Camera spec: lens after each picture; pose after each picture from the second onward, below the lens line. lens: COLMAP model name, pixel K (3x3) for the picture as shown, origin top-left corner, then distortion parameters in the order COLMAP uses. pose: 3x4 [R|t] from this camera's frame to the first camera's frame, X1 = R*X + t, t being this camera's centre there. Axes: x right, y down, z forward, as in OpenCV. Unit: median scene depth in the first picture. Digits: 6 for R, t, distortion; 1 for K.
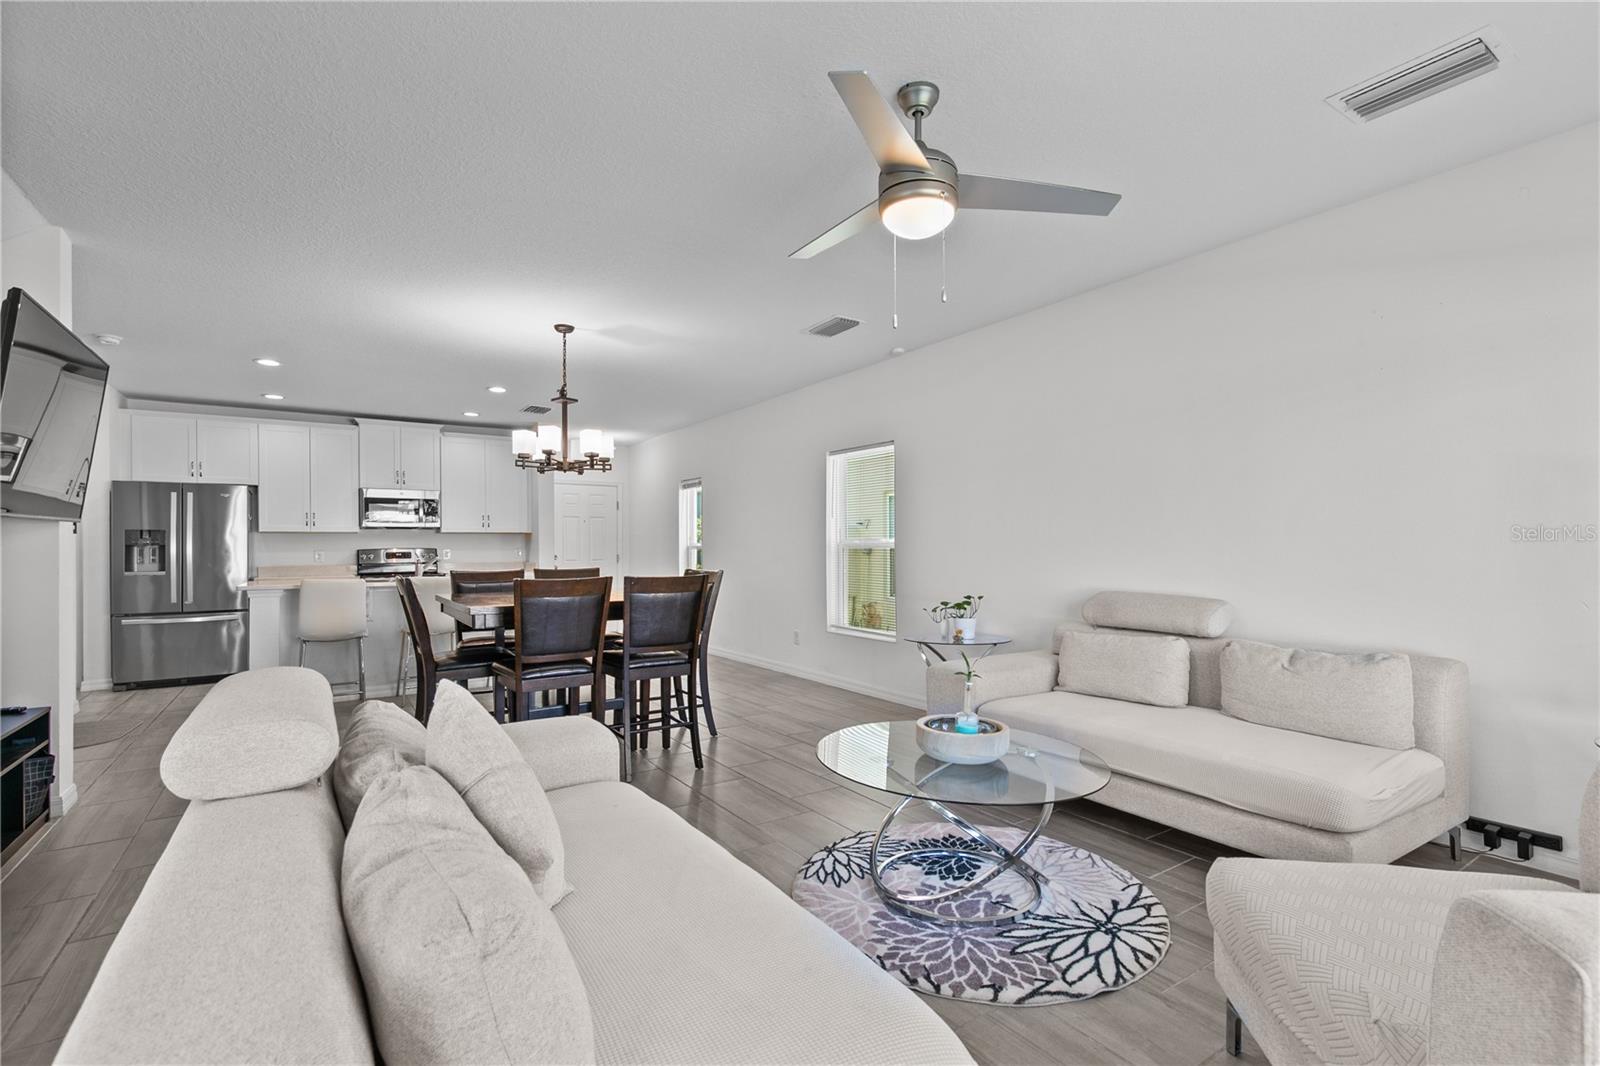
lens RADIAL K [[732.6, 0, 812.1], [0, 732.6, 543.3], [0, 0, 1]] dist [0.005710, 0.000515]
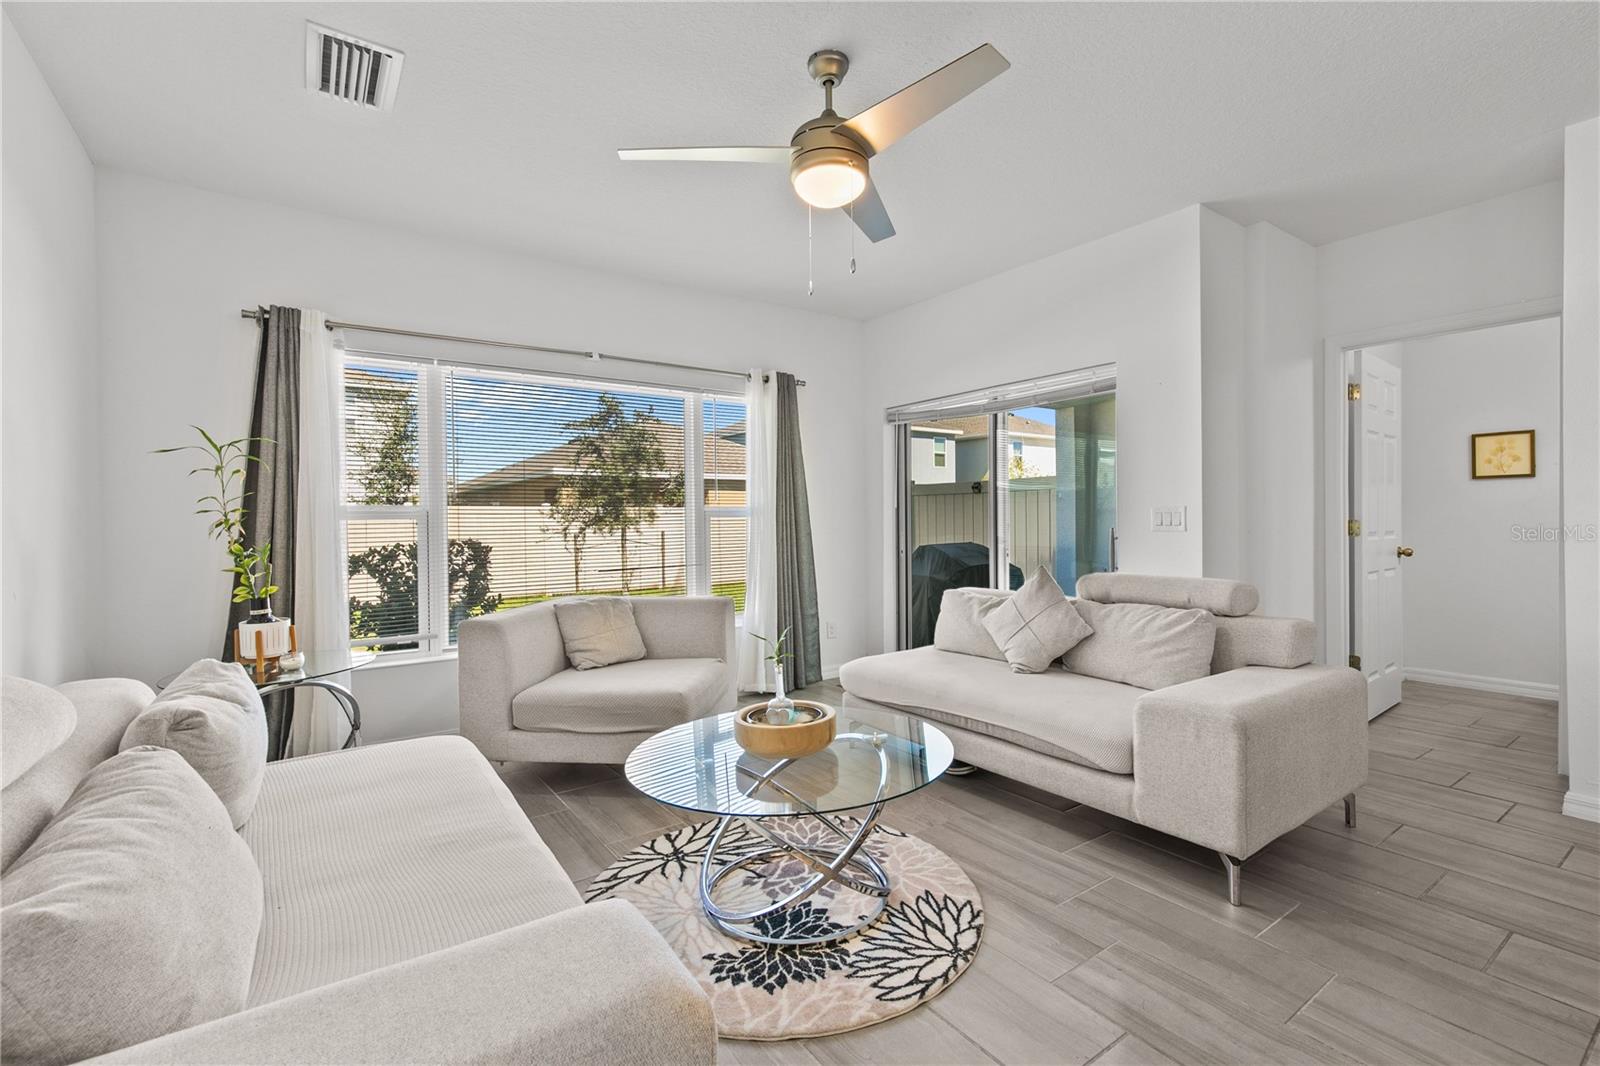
lens RADIAL K [[719.4, 0, 809.8], [0, 719.4, 523.8], [0, 0, 1]] dist [0.005394, -0.000182]
pose [[-0.999472, 0.015218, -0.028708, 0.103615], [0.015200, 0.999884, 0.000867, 0.008936], [0.028718, 0.000430, -0.999587, 0.984702]]
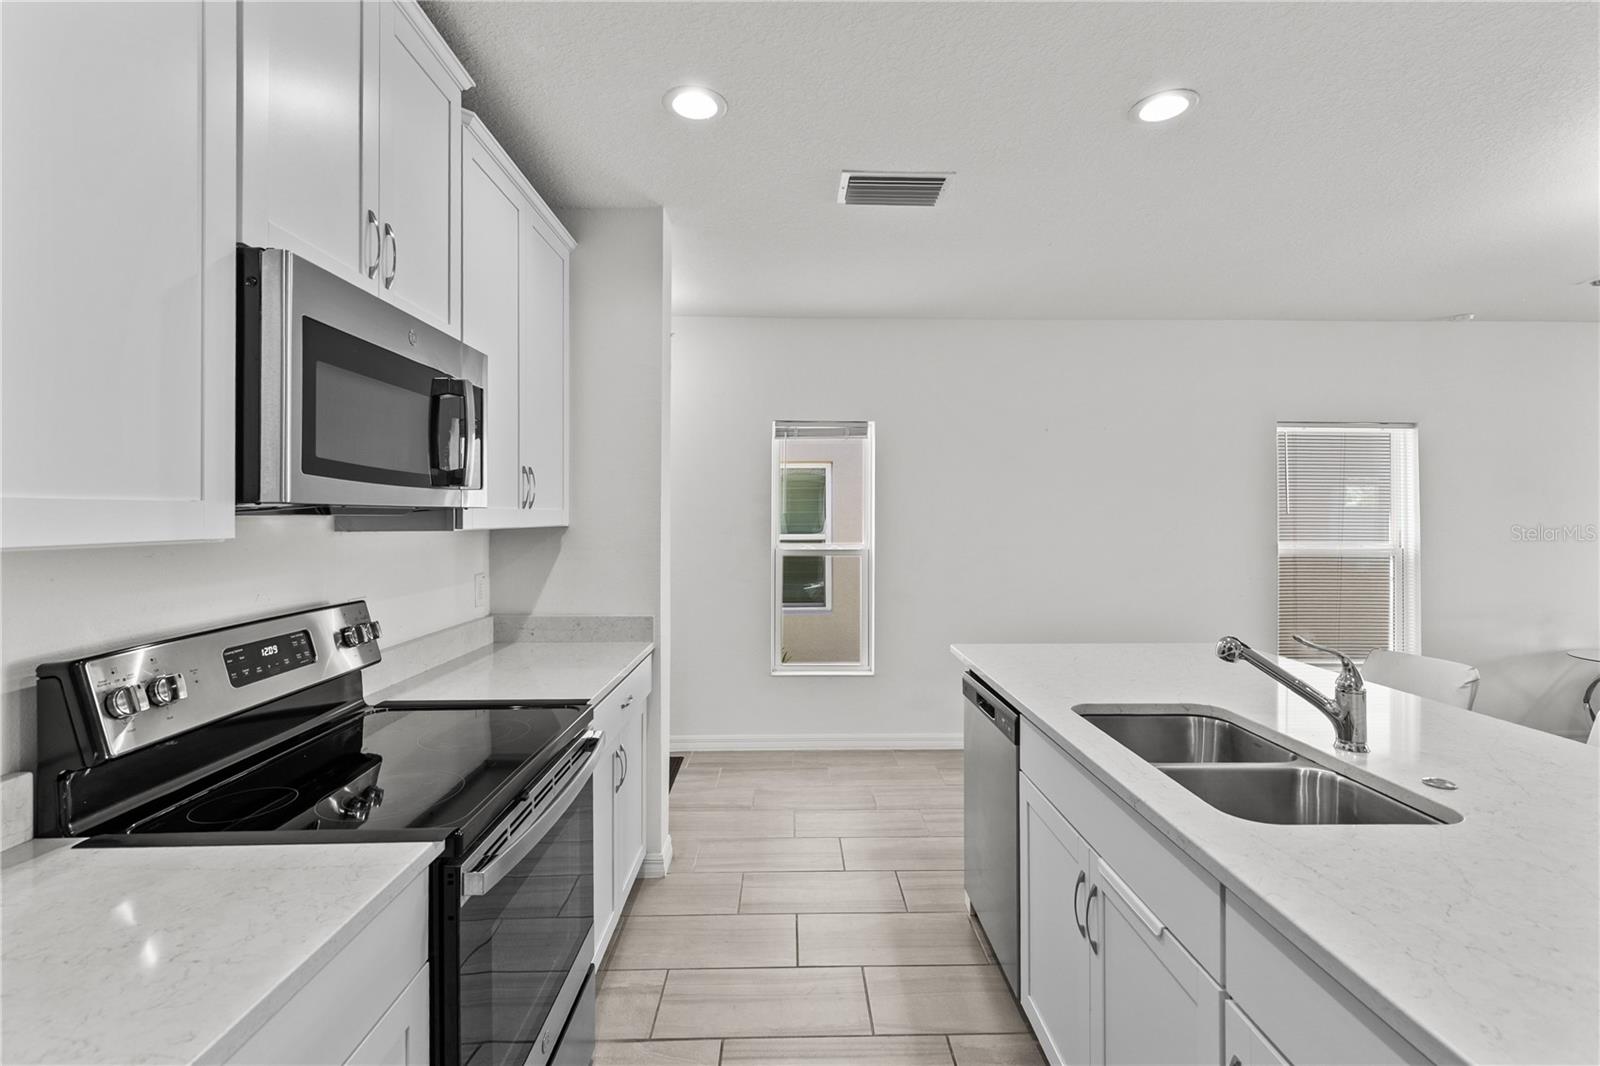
lens RADIAL K [[721.0, 0, 806.0], [0, 721.0, 511.4], [0, 0, 1]] dist [0.004479, -0.000272]
pose [[0.542929, 0.014684, 0.839650, -1.093903], [-0.009286, 0.999891, -0.011482, -0.033108], [-0.839727, -0.001563, 0.543006, 1.336204]]
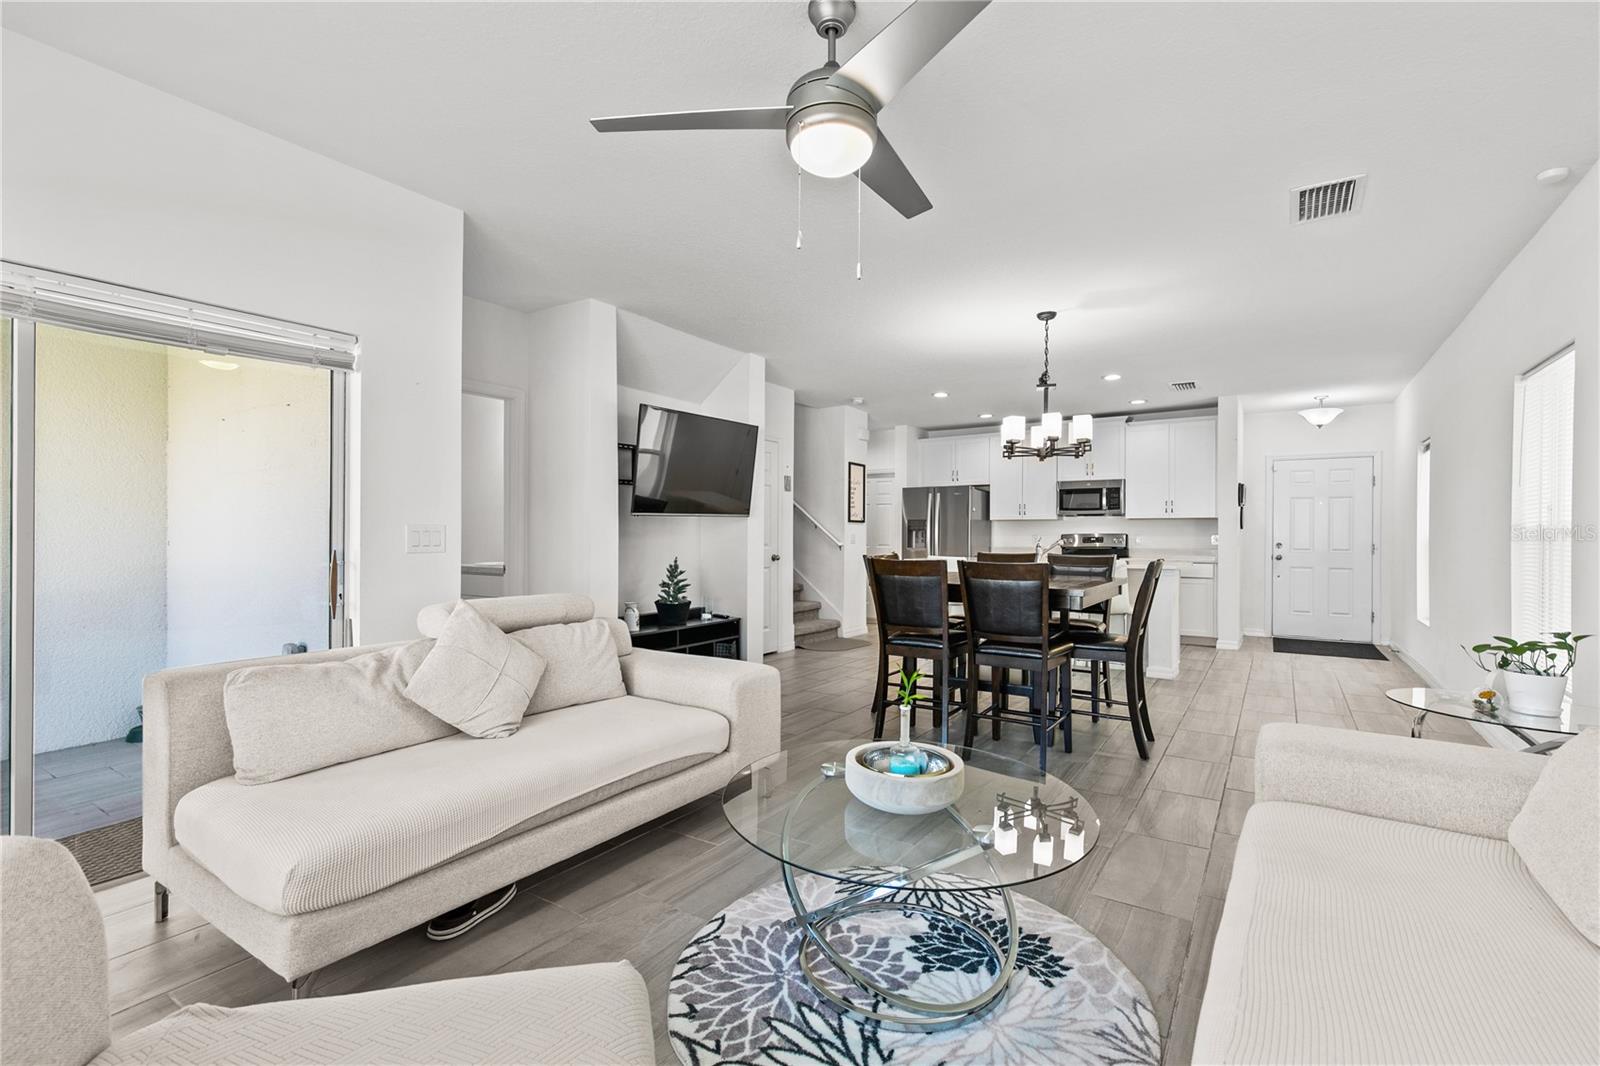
lens RADIAL K [[719.4, 0, 807.9], [0, 719.4, 529.1], [0, 0, 1]] dist [0.005782, -0.000292]
pose [[0.384748, 0.000384, -0.923022, 0.459589], [-0.000910, 1.000000, 0.000037, 0.001136], [0.923021, 0.000826, 0.384748, 0.319798]]
